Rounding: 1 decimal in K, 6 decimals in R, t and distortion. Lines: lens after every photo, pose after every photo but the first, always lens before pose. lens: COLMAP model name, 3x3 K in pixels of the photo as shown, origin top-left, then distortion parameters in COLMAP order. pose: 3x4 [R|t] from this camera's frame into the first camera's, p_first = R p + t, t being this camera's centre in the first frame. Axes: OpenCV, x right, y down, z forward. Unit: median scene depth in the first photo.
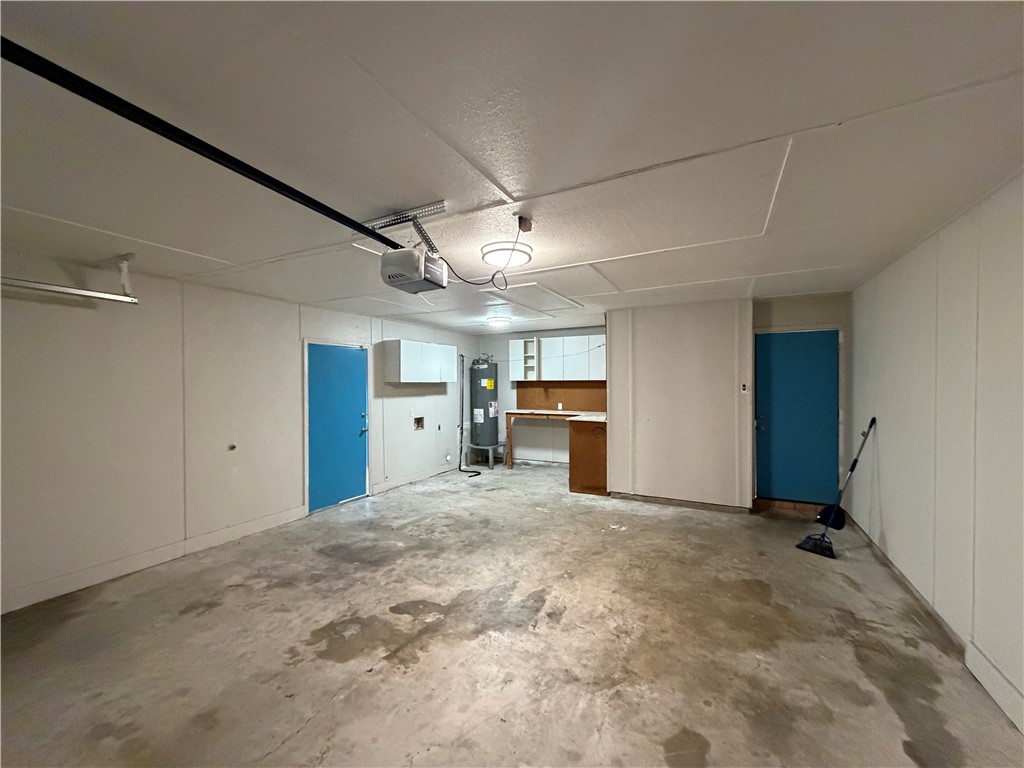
lens RADIAL K [[408.5, 0, 510.8], [0, 408.5, 385.4], [0, 0, 1]] dist [0.000611, 0.000051]
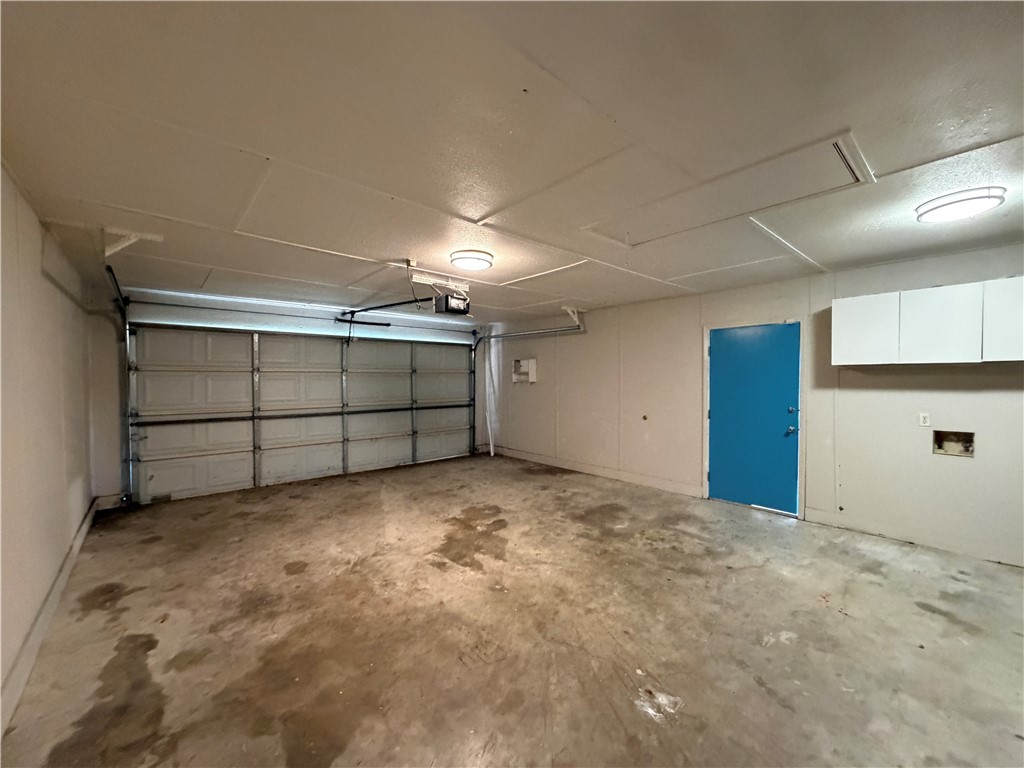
lens RADIAL K [[408.5, 0, 511.6], [0, 408.5, 383.3], [0, 0, 1]] dist [0.000611, 0.000051]
pose [[-0.359742, 0.016700, -0.932902, 0.923117], [0.000291, 0.999842, 0.017786, 0.013594], [0.933052, 0.006127, -0.359690, 1.324429]]
